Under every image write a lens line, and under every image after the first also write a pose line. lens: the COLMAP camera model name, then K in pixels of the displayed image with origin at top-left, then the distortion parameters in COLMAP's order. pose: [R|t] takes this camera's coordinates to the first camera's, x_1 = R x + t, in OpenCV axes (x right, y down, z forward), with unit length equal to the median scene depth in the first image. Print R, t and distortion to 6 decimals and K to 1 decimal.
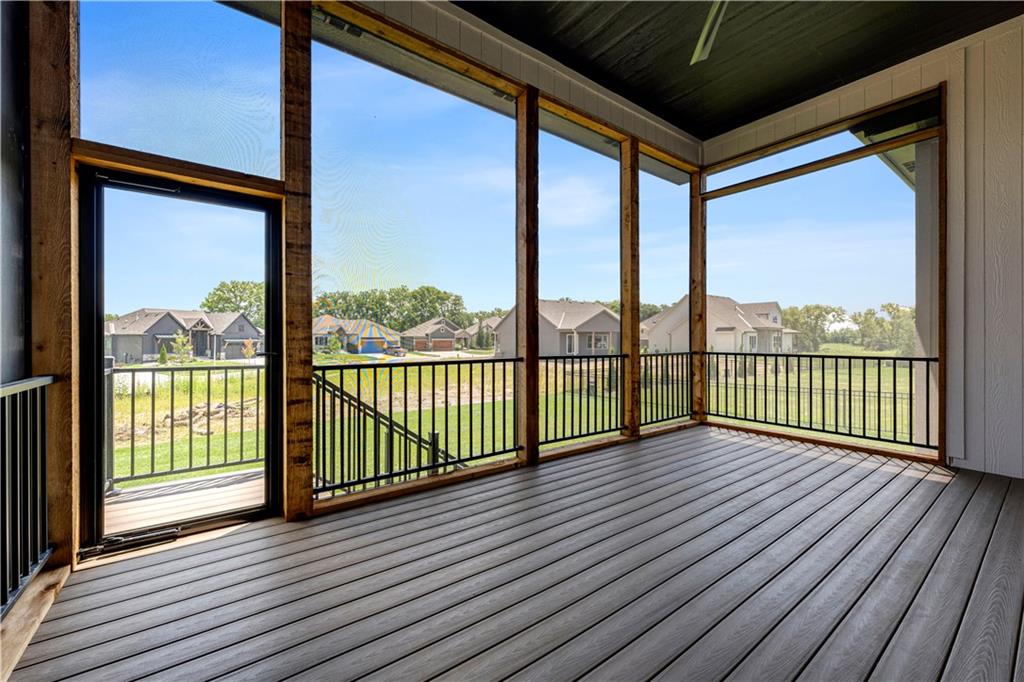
lens RADIAL K [[412.8, 0, 515.9], [0, 412.8, 338.8], [0, 0, 1]] dist [0.000140, -0.000040]
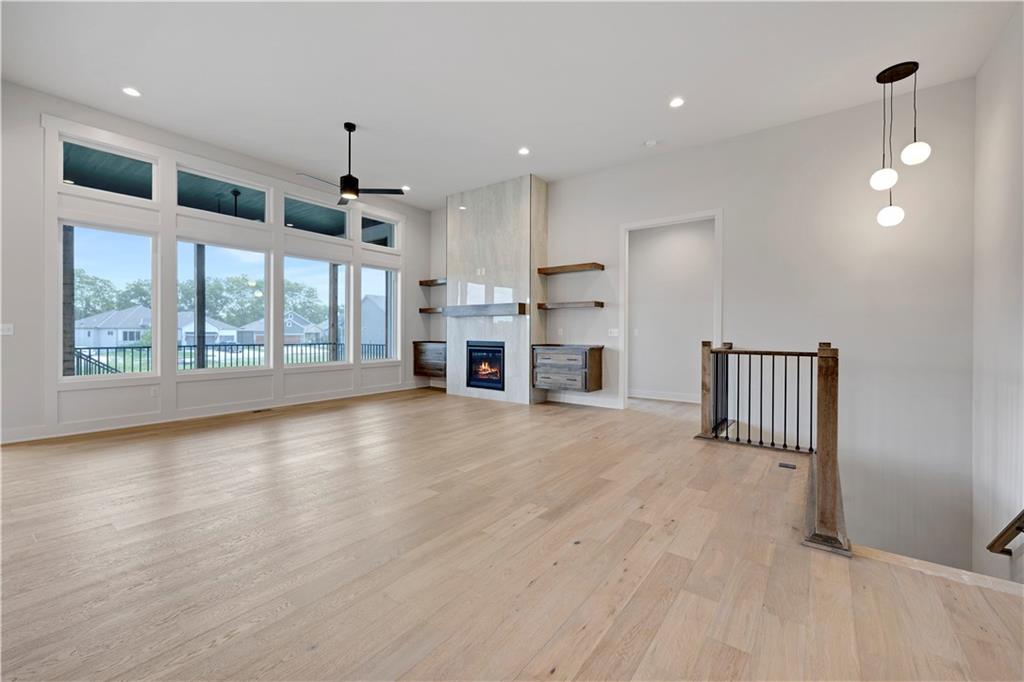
lens RADIAL K [[412.8, 0, 503.4], [0, 412.8, 338.7], [0, 0, 1]] dist [0.000140, -0.000040]
pose [[0.959582, -0.002272, 0.281420, 0.078494], [-0.001225, 0.999924, 0.012250, -0.001556], [-0.281426, -0.012100, 0.959507, -0.129605]]
